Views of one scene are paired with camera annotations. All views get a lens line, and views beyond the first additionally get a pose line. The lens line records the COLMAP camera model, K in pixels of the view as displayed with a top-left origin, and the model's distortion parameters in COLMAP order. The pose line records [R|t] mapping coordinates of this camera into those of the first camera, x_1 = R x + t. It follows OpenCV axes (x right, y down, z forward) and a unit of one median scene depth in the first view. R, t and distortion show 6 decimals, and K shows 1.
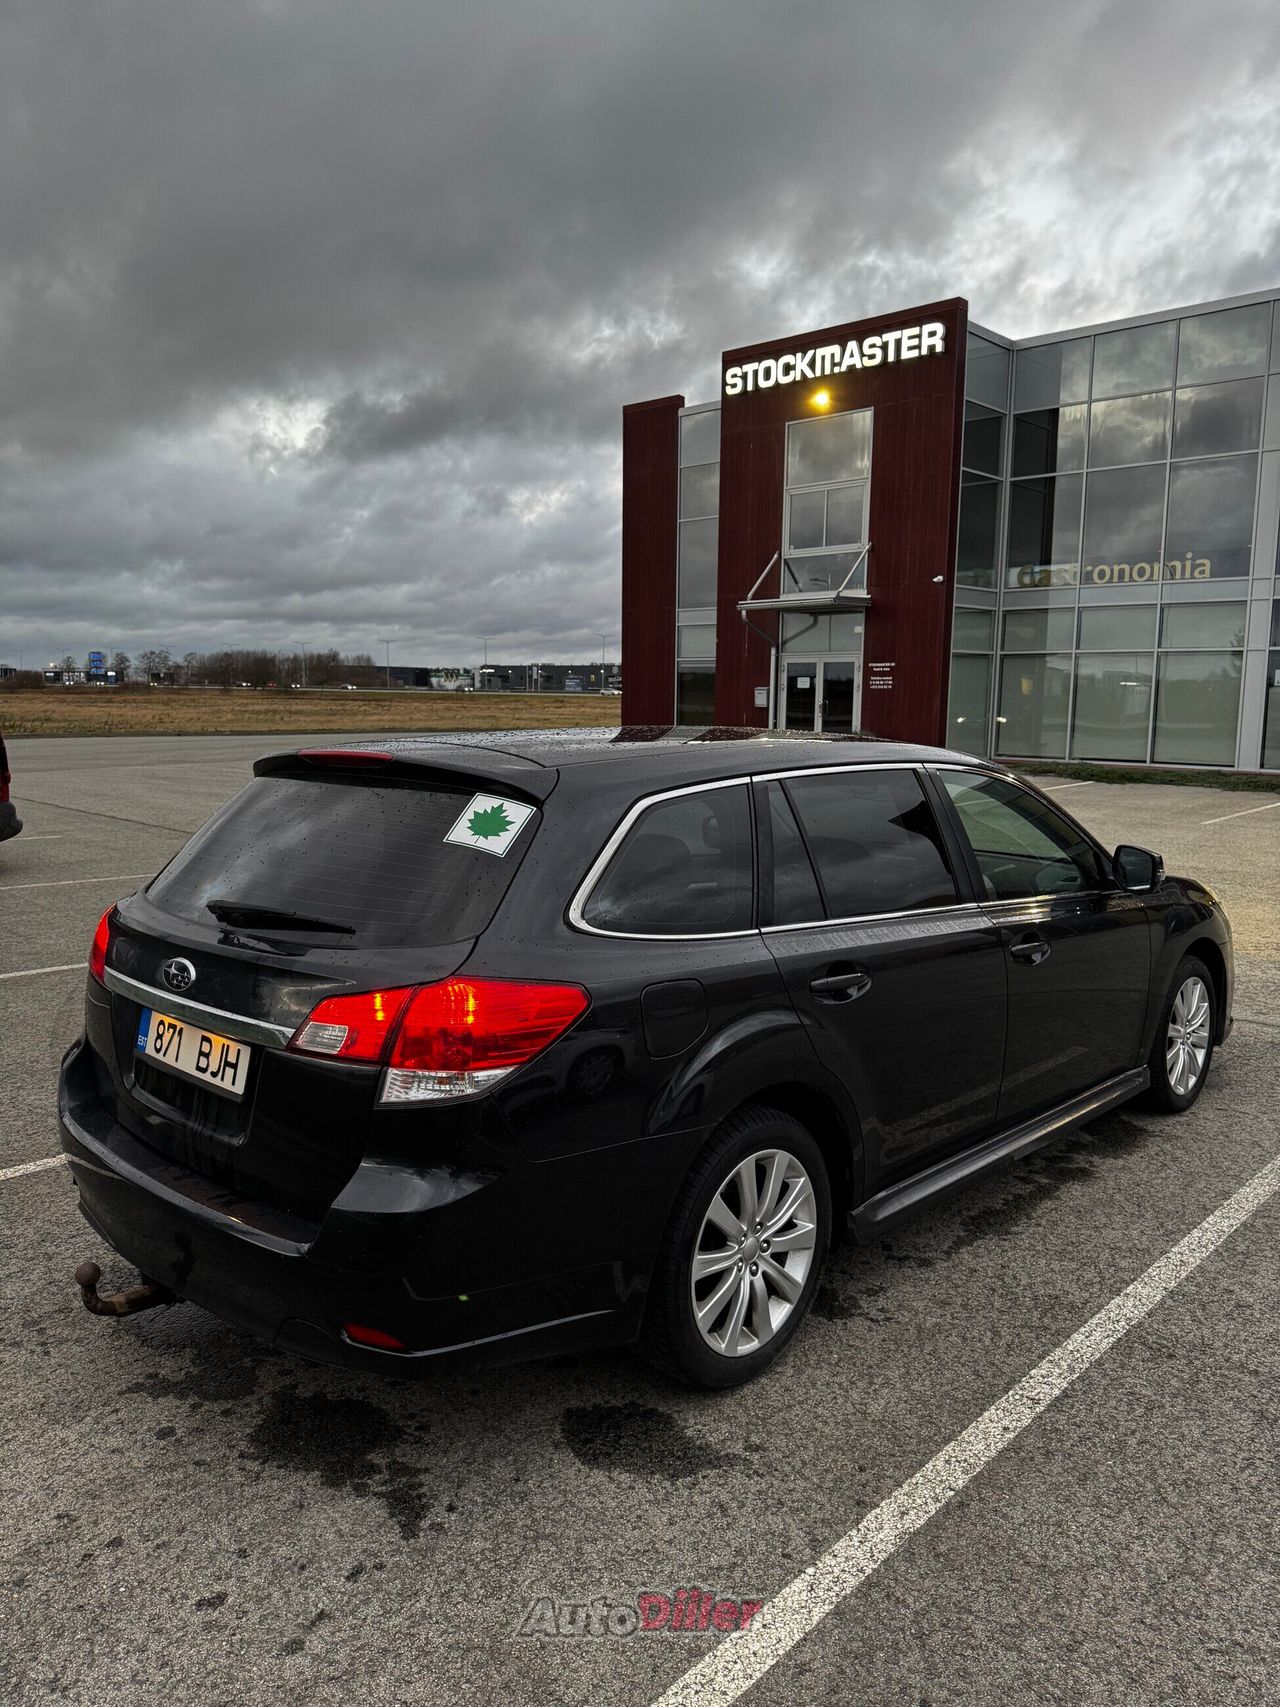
lens RADIAL K [[1243.0, 0, 640.0], [0, 1243.0, 853.5], [0, 0, 1]] dist [0.040476, -0.001521]
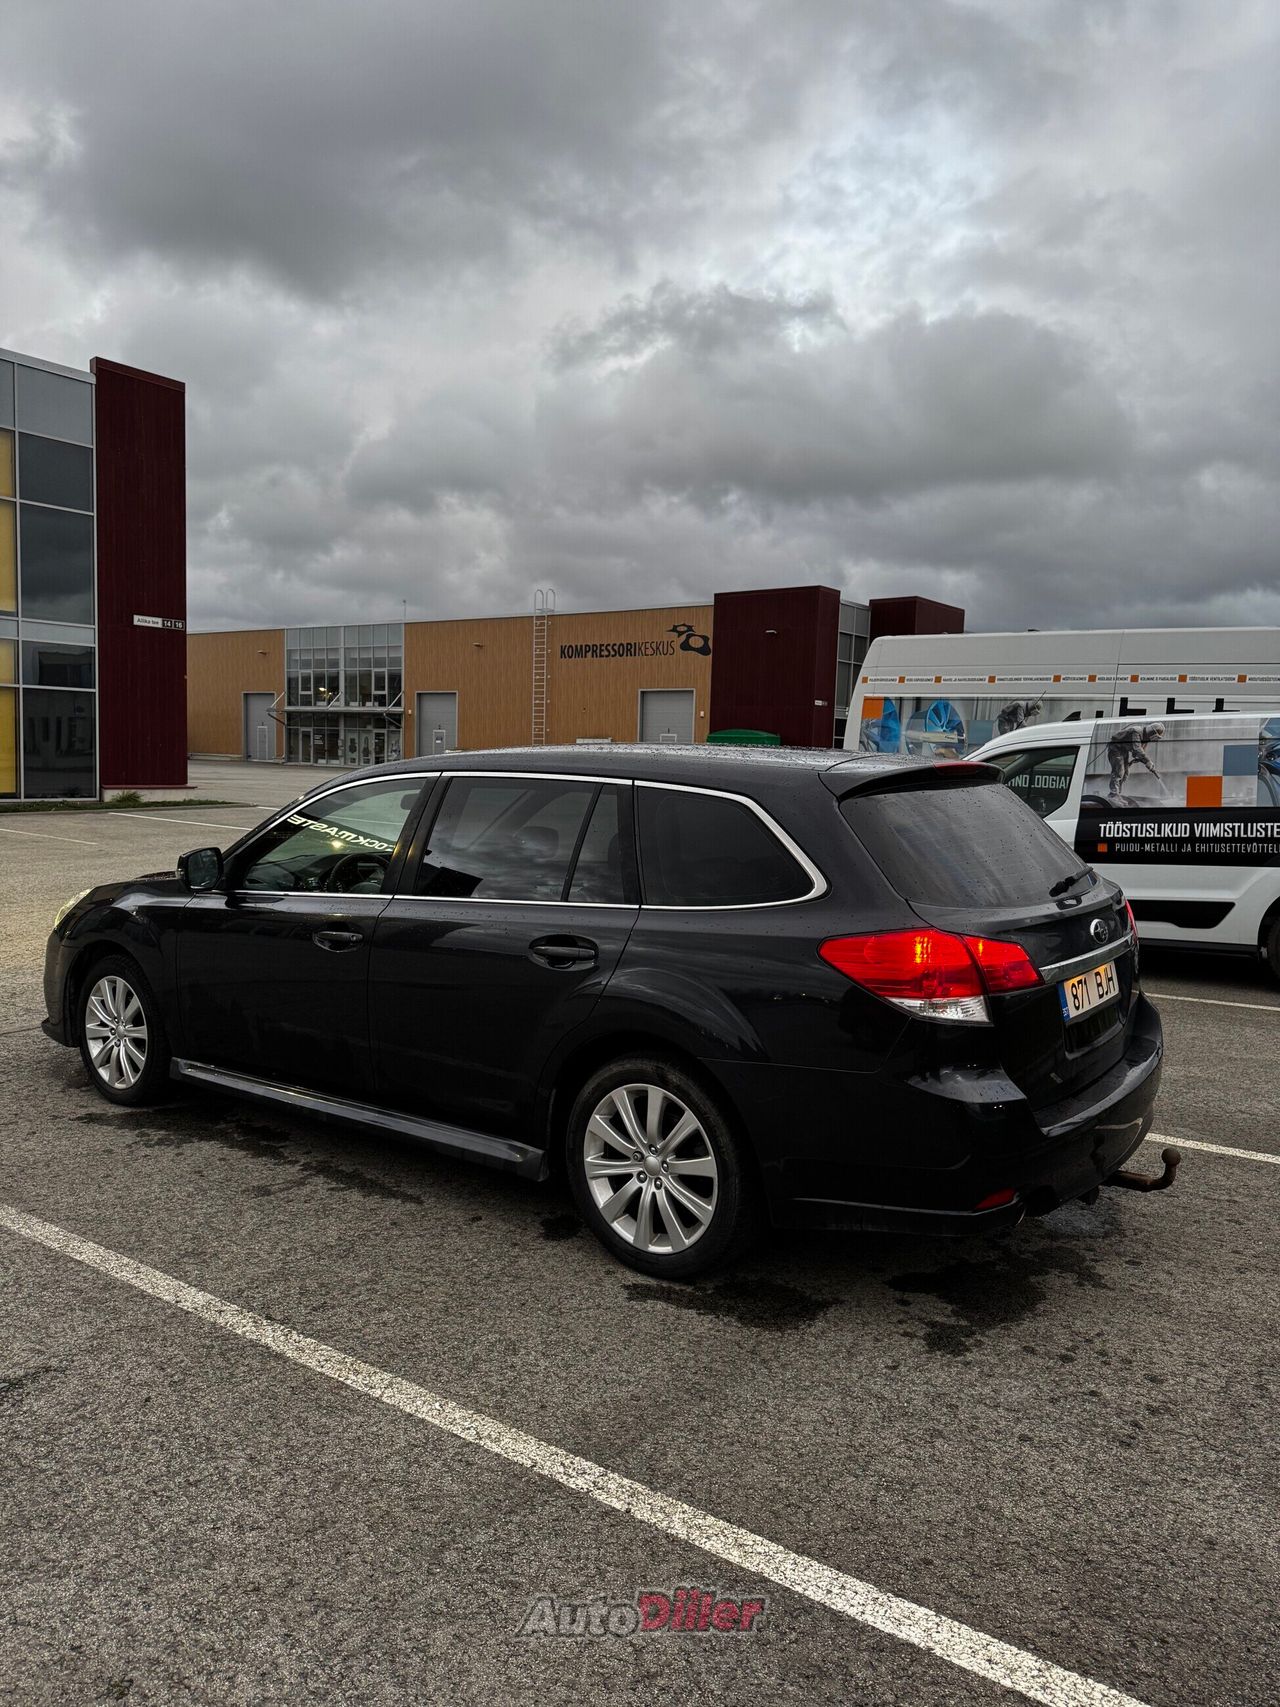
lens RADIAL K [[1243.0, 0, 640.0], [0, 1243.0, 853.5], [0, 0, 1]] dist [0.040476, -0.001521]
pose [[-0.145599, -0.089667, 0.985272, -1.493528], [0.108506, 0.988429, 0.105989, -0.164493], [-0.983376, 0.122340, -0.134185, 1.549777]]
